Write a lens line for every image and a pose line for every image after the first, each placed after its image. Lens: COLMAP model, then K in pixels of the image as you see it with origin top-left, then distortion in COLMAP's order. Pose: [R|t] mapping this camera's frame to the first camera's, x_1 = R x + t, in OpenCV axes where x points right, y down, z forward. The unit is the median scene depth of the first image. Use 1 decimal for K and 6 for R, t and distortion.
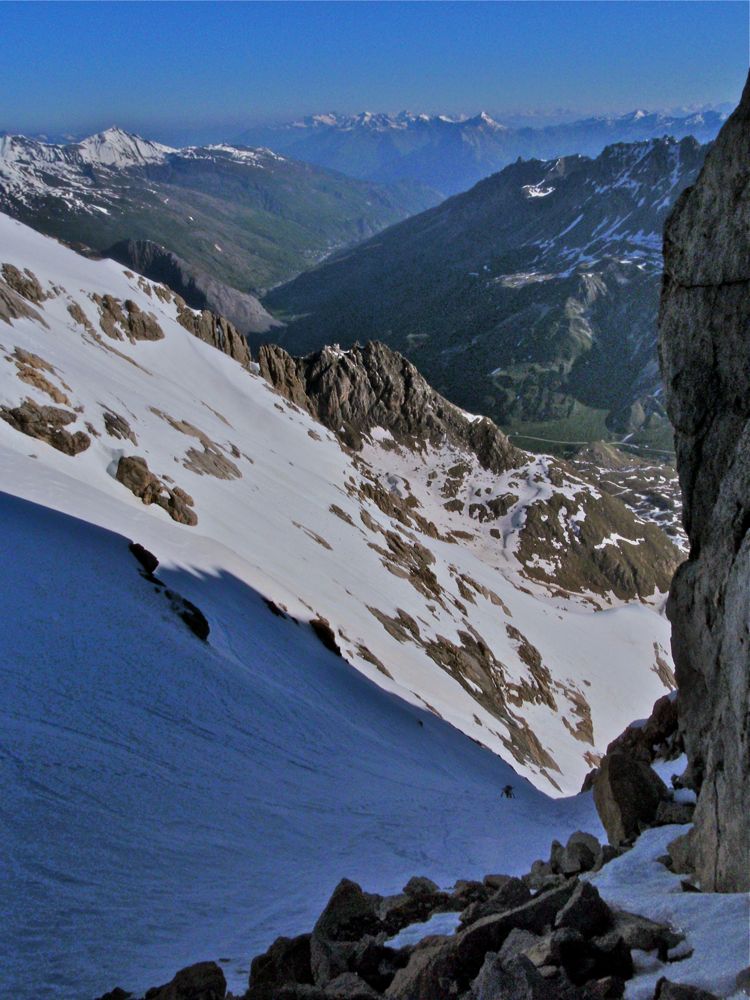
lens RADIAL K [[828.1, 0, 375.0], [0, 828.1, 500.0], [0, 0, 1]] dist [-0.081404, 0.042627]
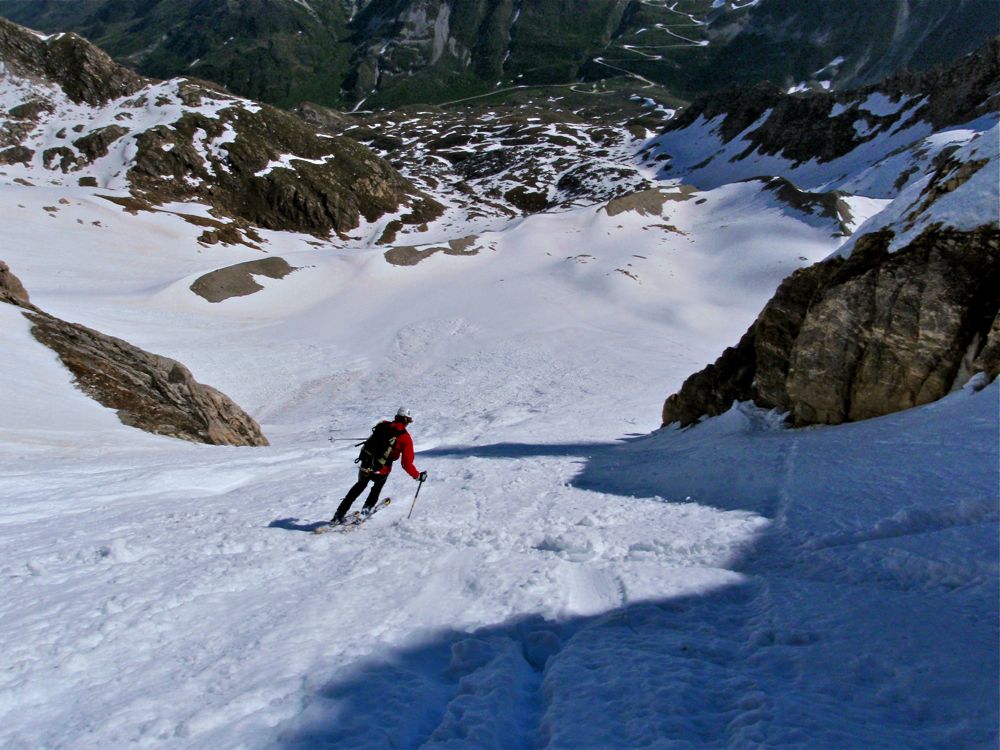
lens RADIAL K [[828.1, 0, 500.0], [0, 828.1, 375.0], [0, 0, 1]] dist [-0.081404, 0.042627]
pose [[0.908080, -0.261920, 0.326785, 0.177580], [0.211681, 0.960340, 0.181491, 0.125844], [-0.361361, -0.095634, 0.927509, 0.288037]]
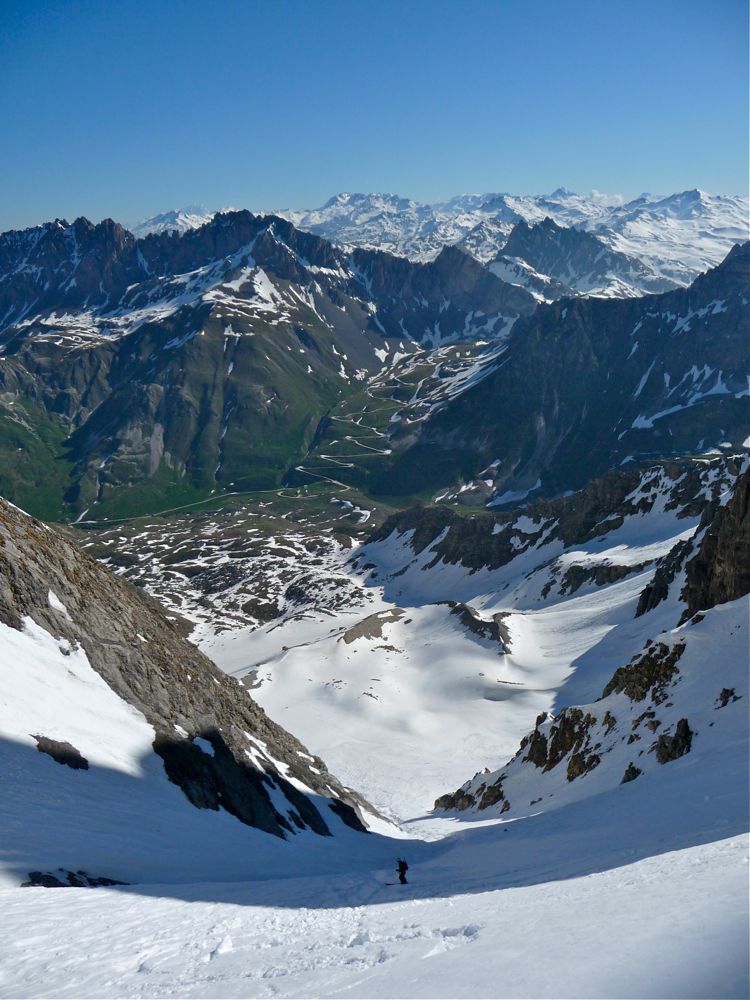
lens RADIAL K [[821.8, 0, 375.0], [0, 821.8, 500.0], [0, 0, 1]] dist [-0.009886, -0.001203]
pose [[0.795172, -0.197020, 0.573485, 0.095038], [0.273981, 0.960438, -0.049934, 0.076907], [-0.540959, 0.196830, 0.817693, 0.167226]]
